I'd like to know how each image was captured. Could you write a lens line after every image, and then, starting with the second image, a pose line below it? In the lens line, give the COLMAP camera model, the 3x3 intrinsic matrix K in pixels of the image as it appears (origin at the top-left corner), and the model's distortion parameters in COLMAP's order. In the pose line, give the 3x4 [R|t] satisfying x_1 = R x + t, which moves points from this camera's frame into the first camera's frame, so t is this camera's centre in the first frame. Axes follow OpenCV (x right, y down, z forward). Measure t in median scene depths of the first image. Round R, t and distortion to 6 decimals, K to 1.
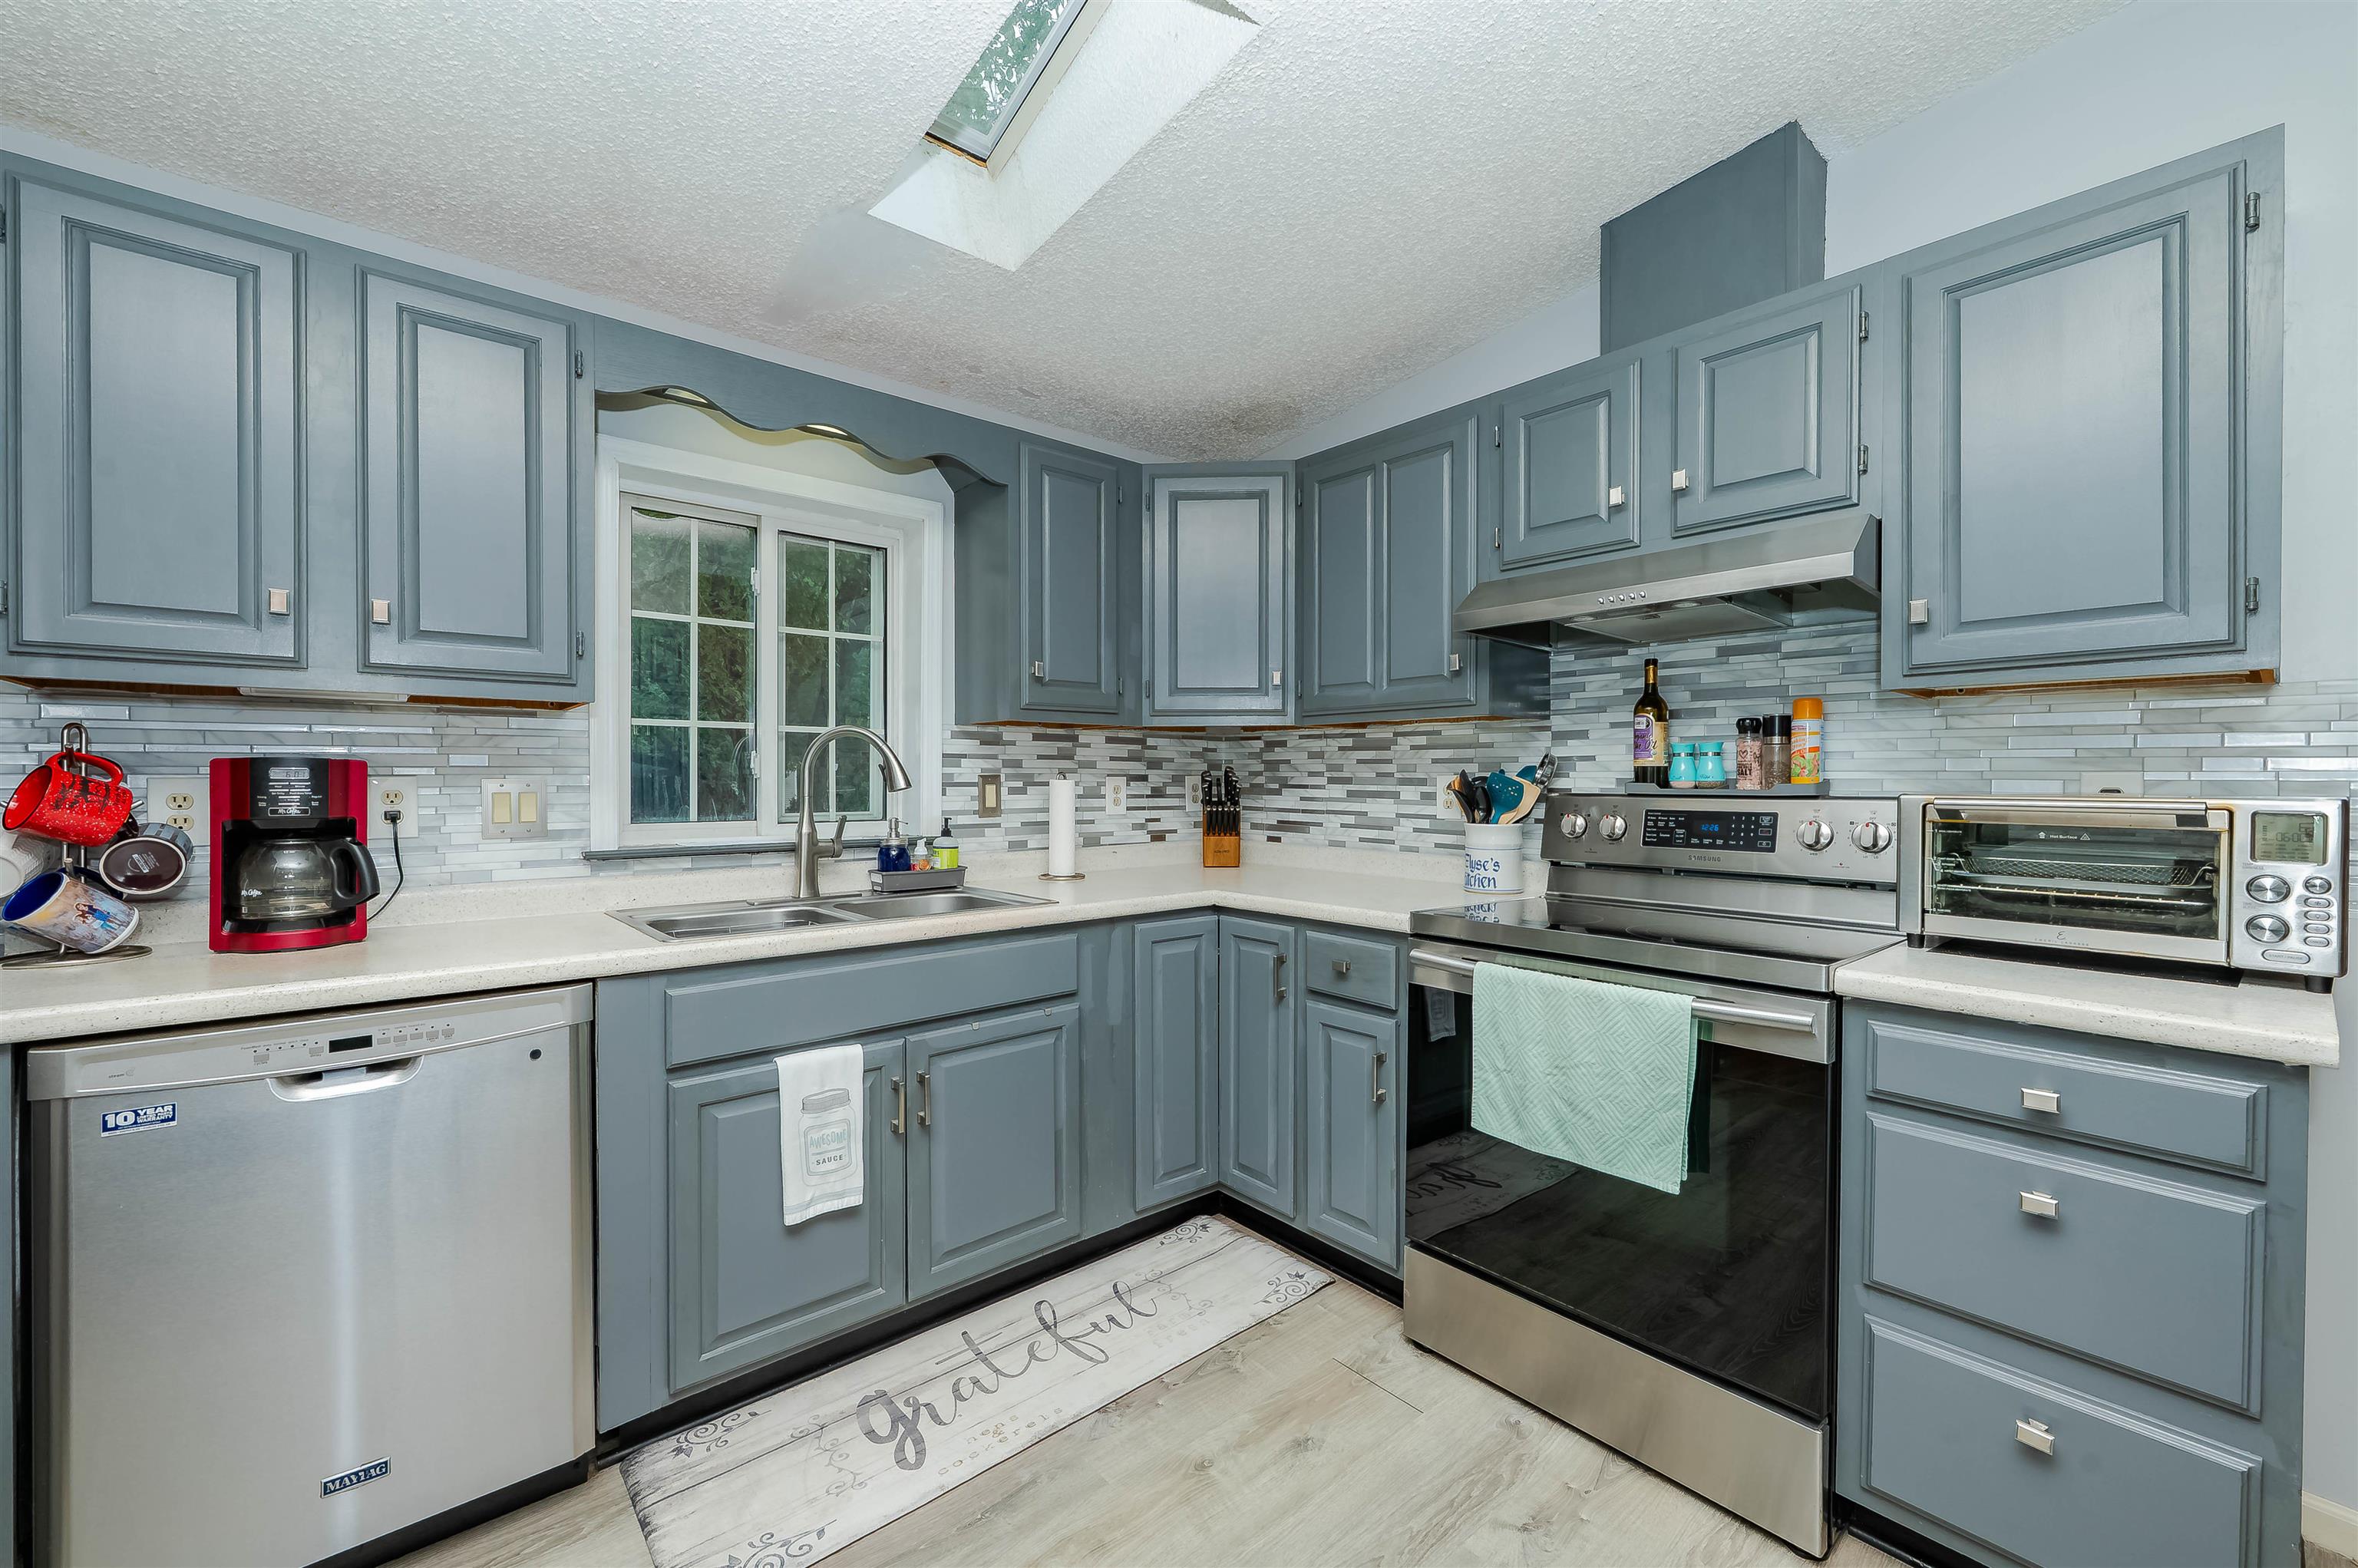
lens RADIAL K [[933.6, 0, 1179.0], [0, 933.6, 784.0], [0, 0, 1]] dist [-0.001062, 0.000030]
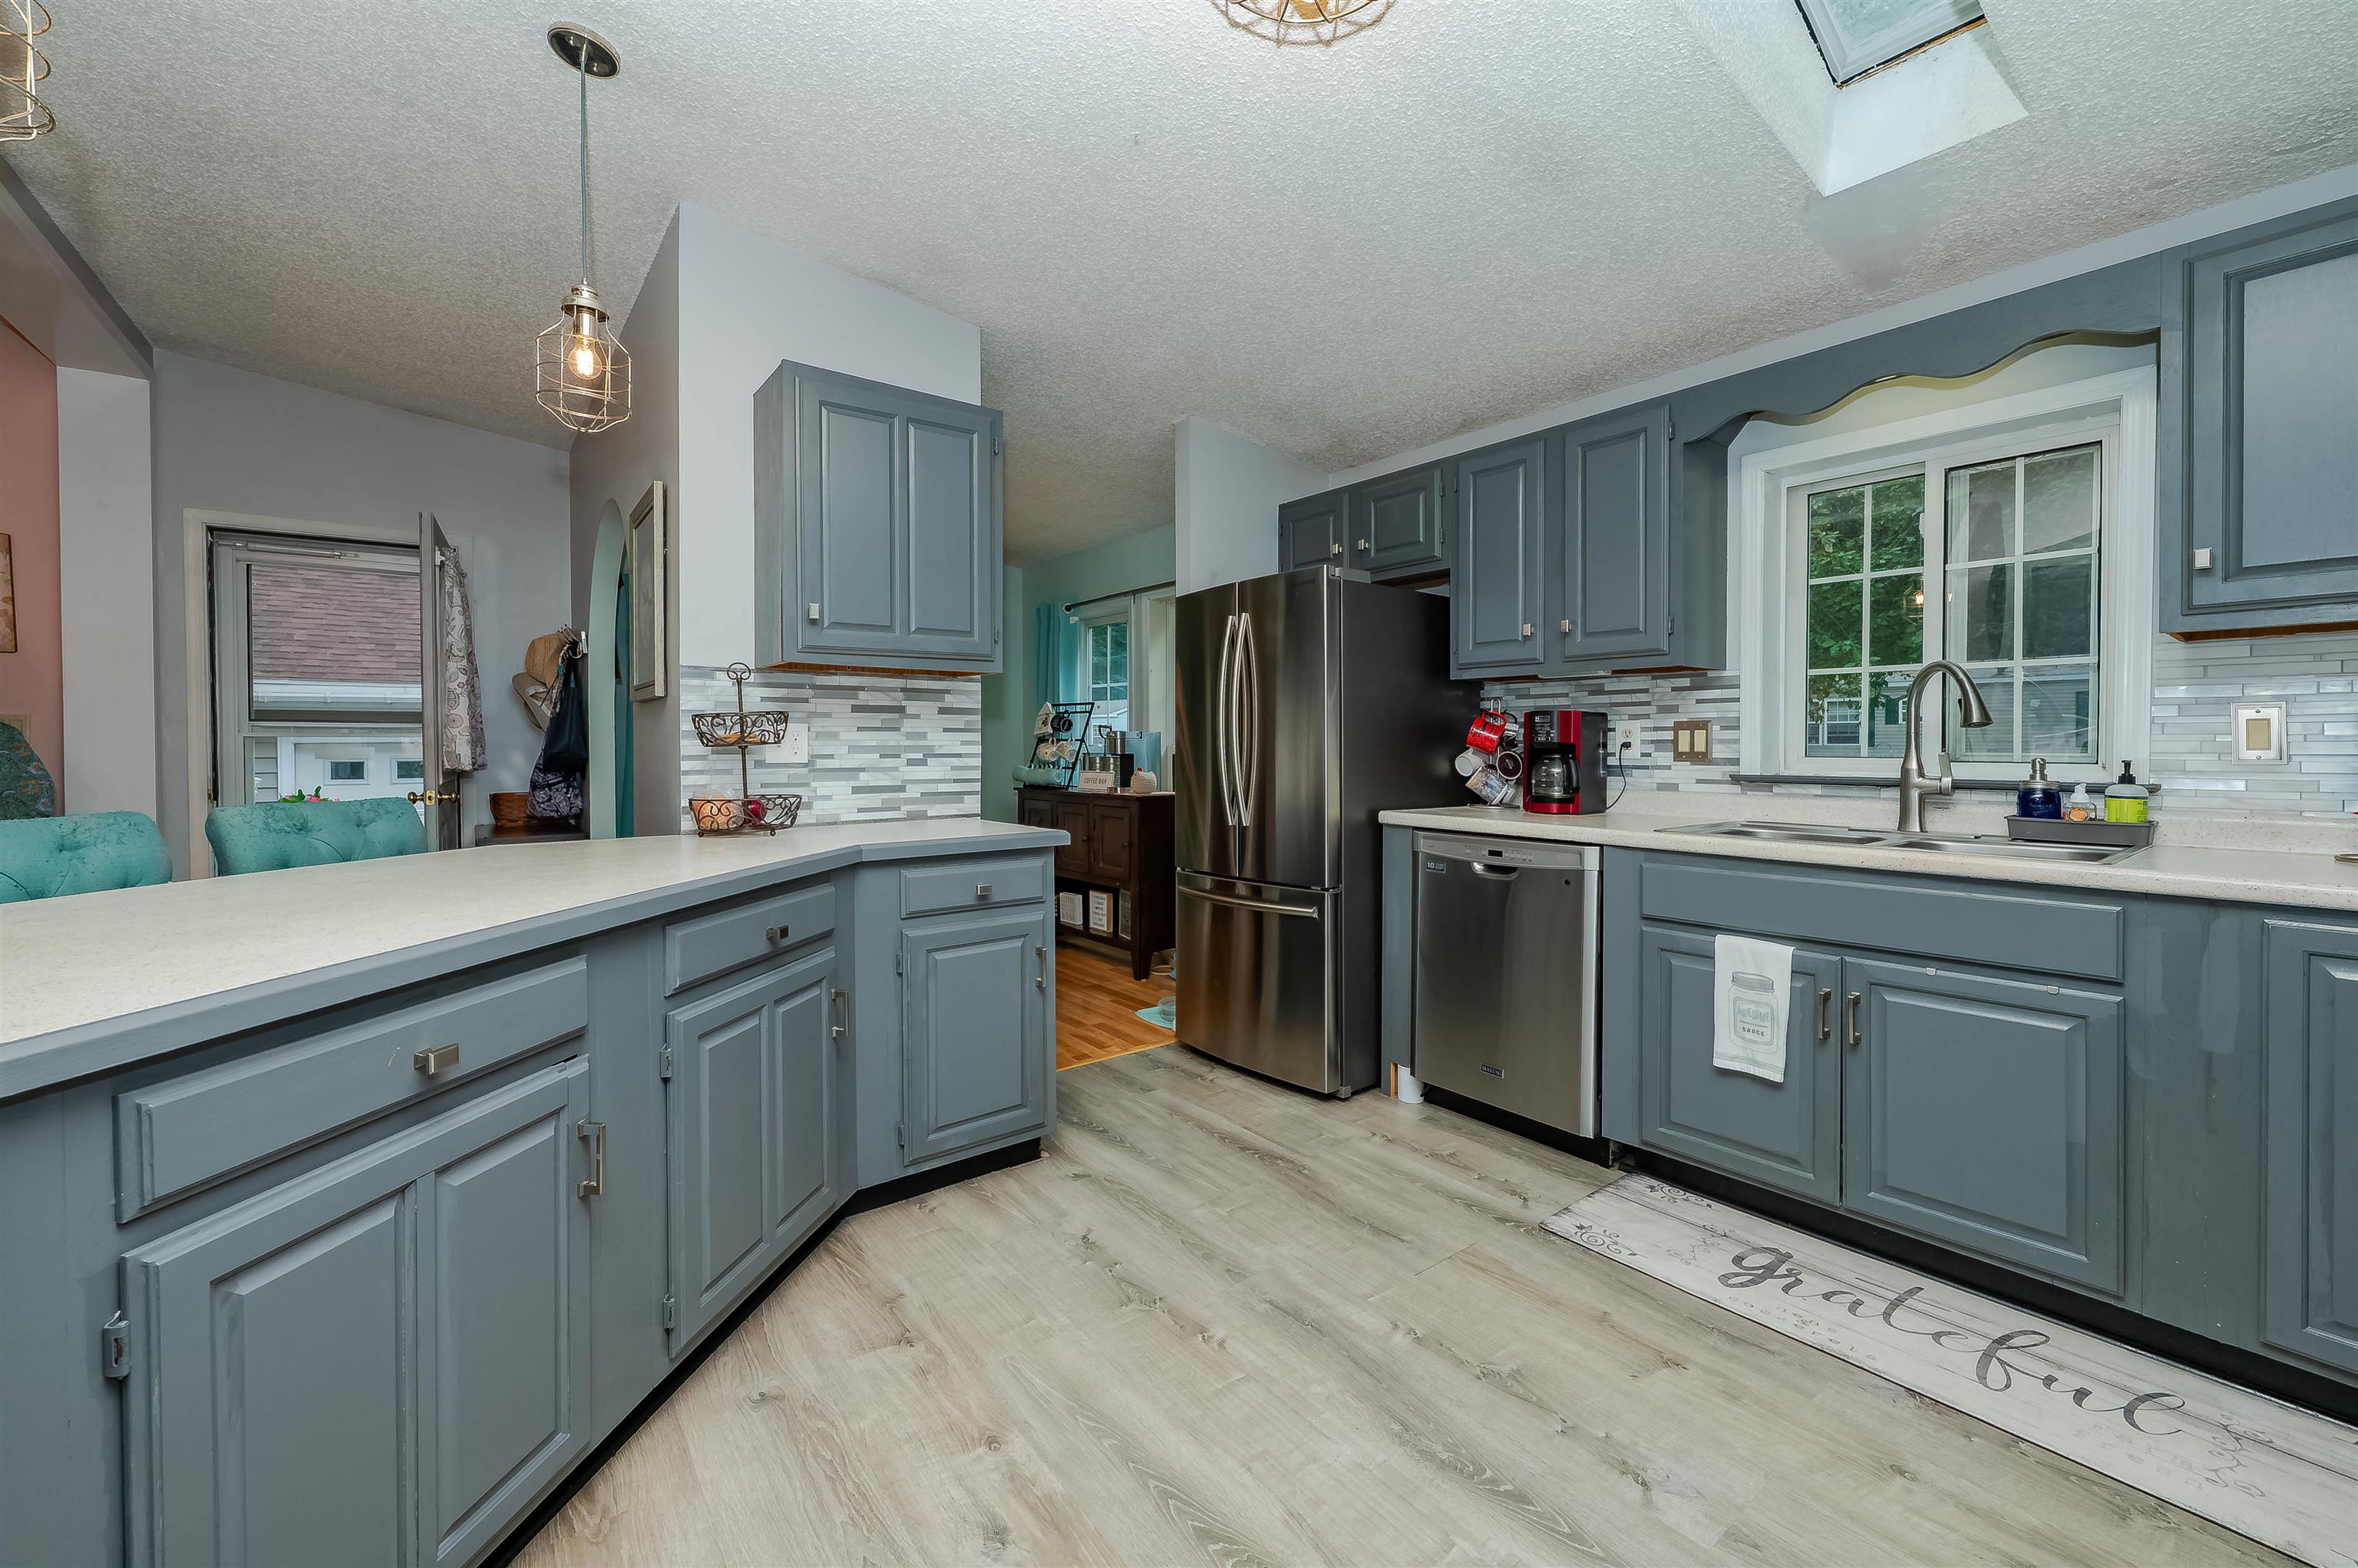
lens RADIAL K [[943.3, 0, 1179.3], [0, 943.3, 752.2], [0, 0, 1]] dist [0.000285, 0.000009]
pose [[-0.052005, 0.008673, -0.998609, 0.861790], [-0.002208, 0.999959, 0.008799, 0.034555], [0.998644, 0.002662, -0.051984, 0.322901]]
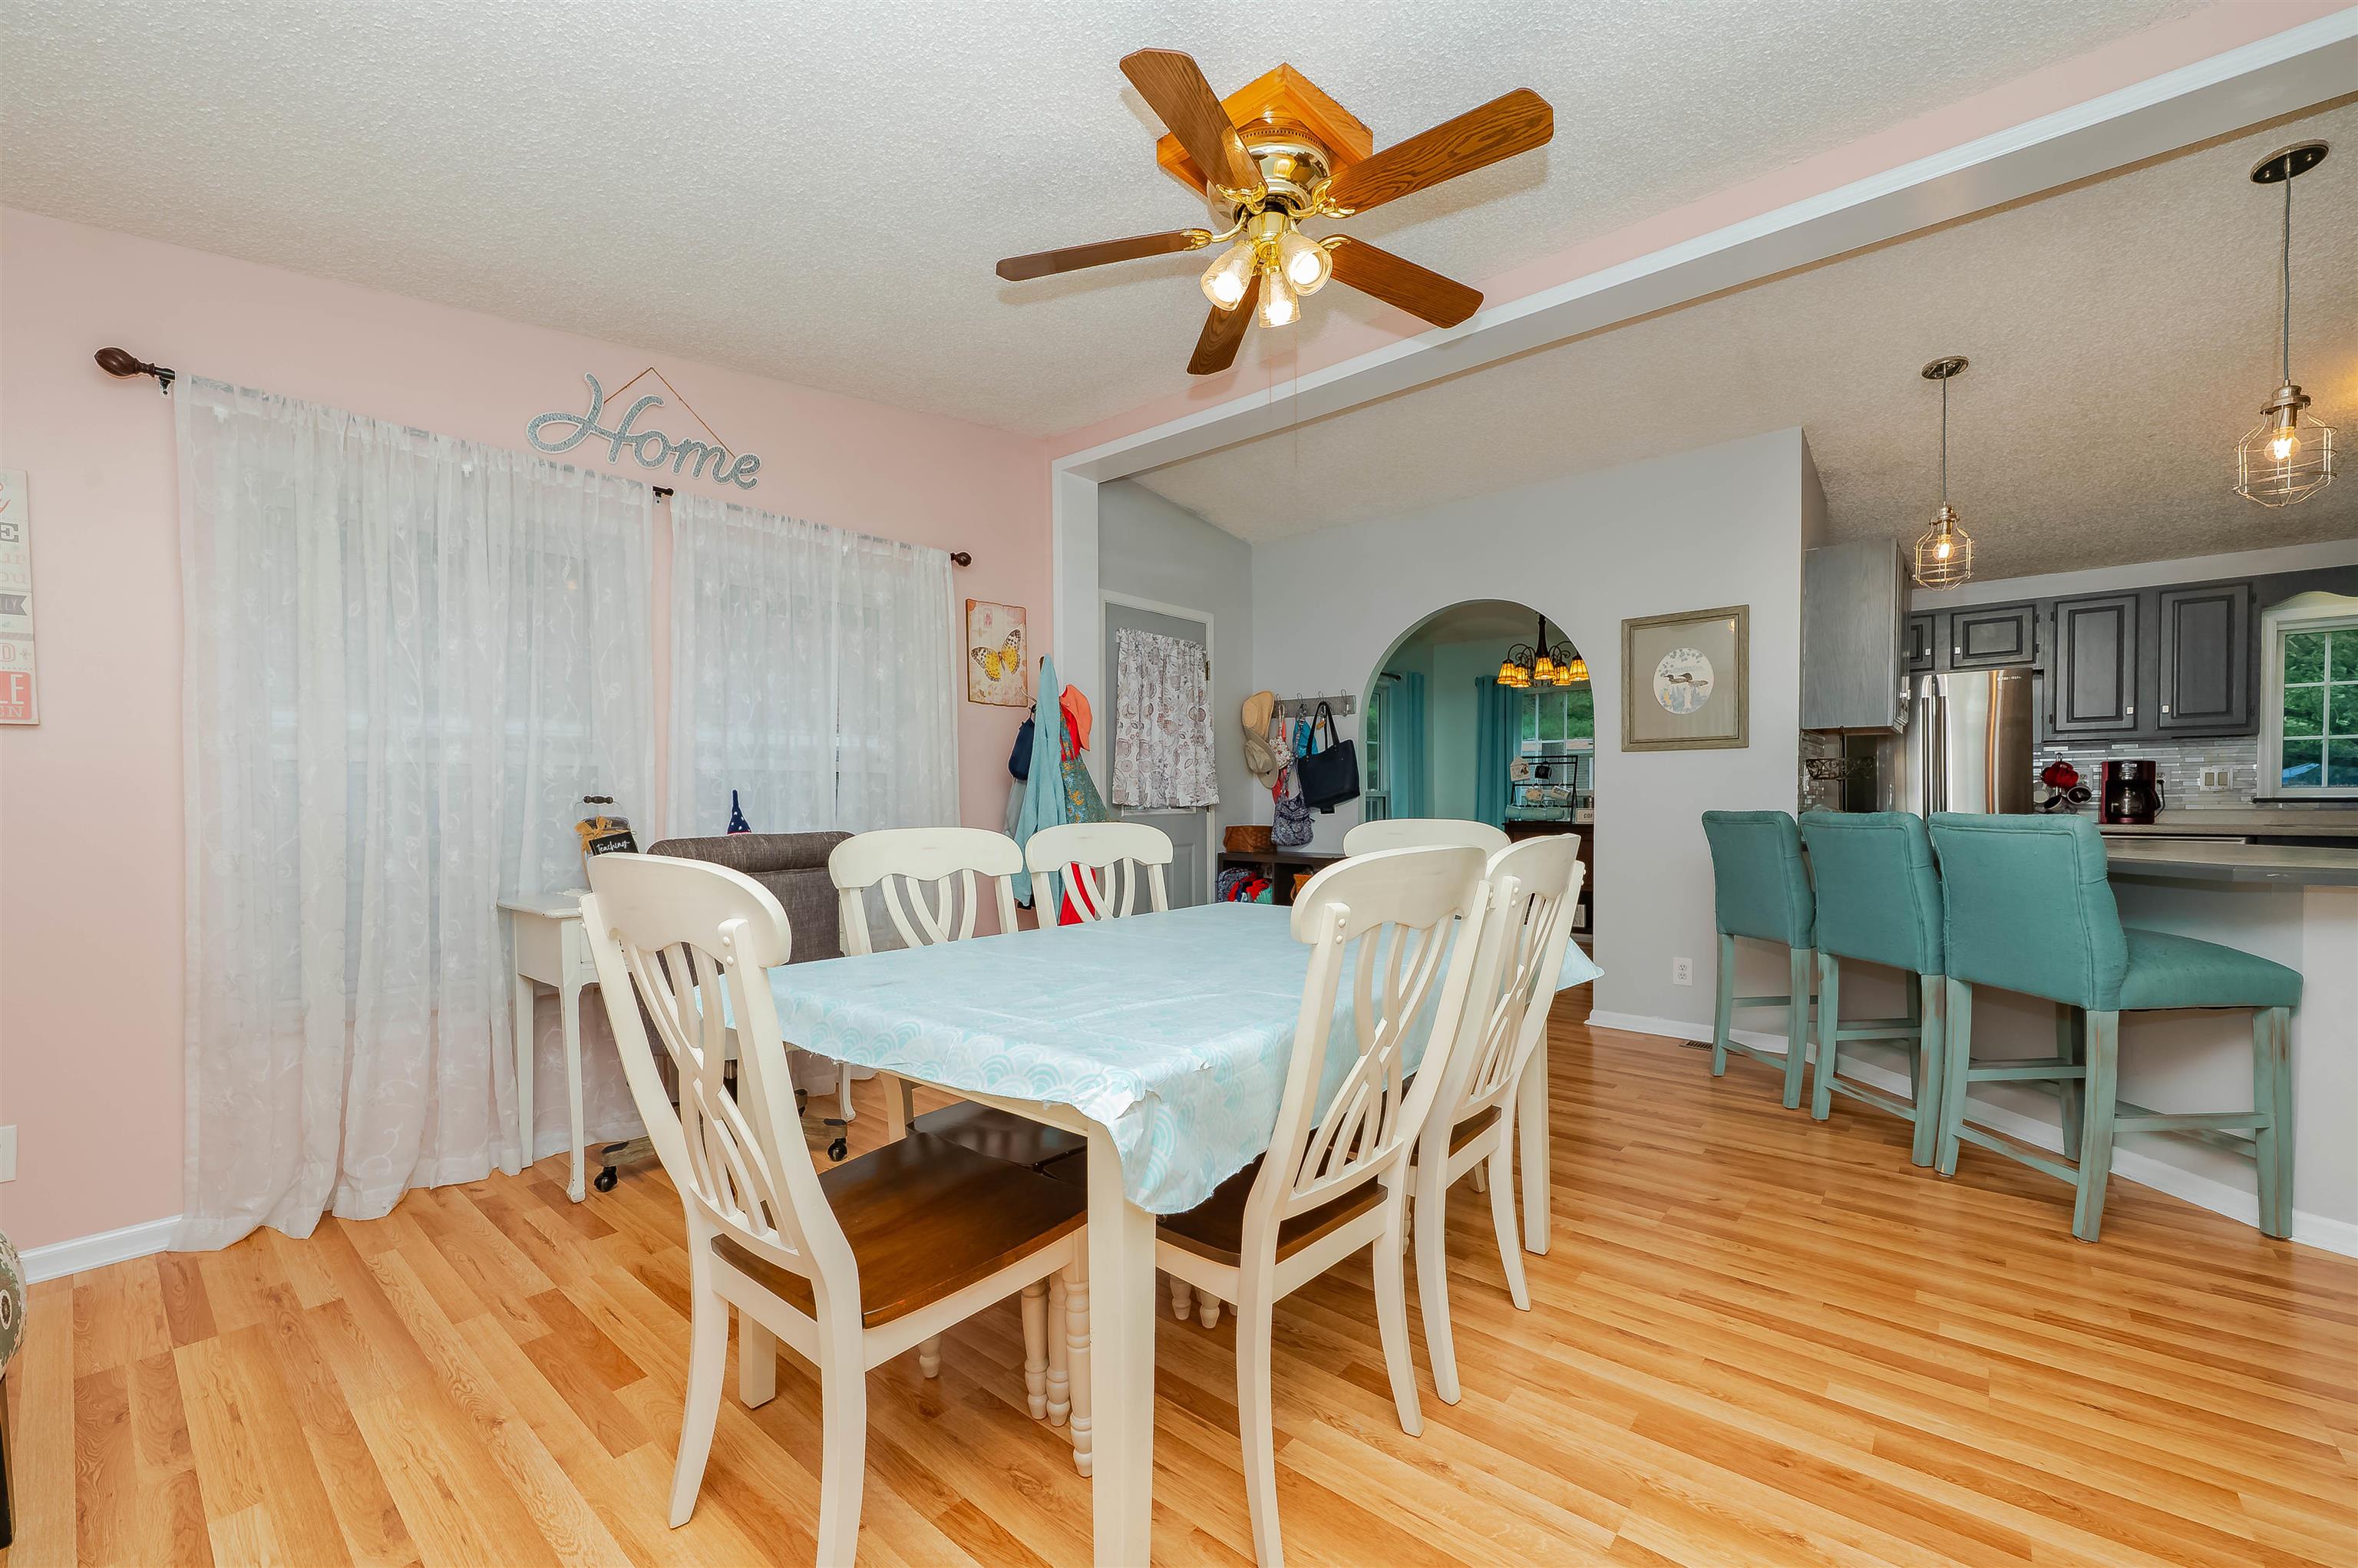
lens RADIAL K [[942.6, 0, 1175.5], [0, 942.6, 824.7], [0, 0, 1]] dist [0.000973, 0.000275]
pose [[0.148191, 0.021465, -0.988726, 1.461113], [-0.000490, 0.999766, 0.021631, 0.102860], [0.988959, -0.002722, 0.148167, -2.262769]]
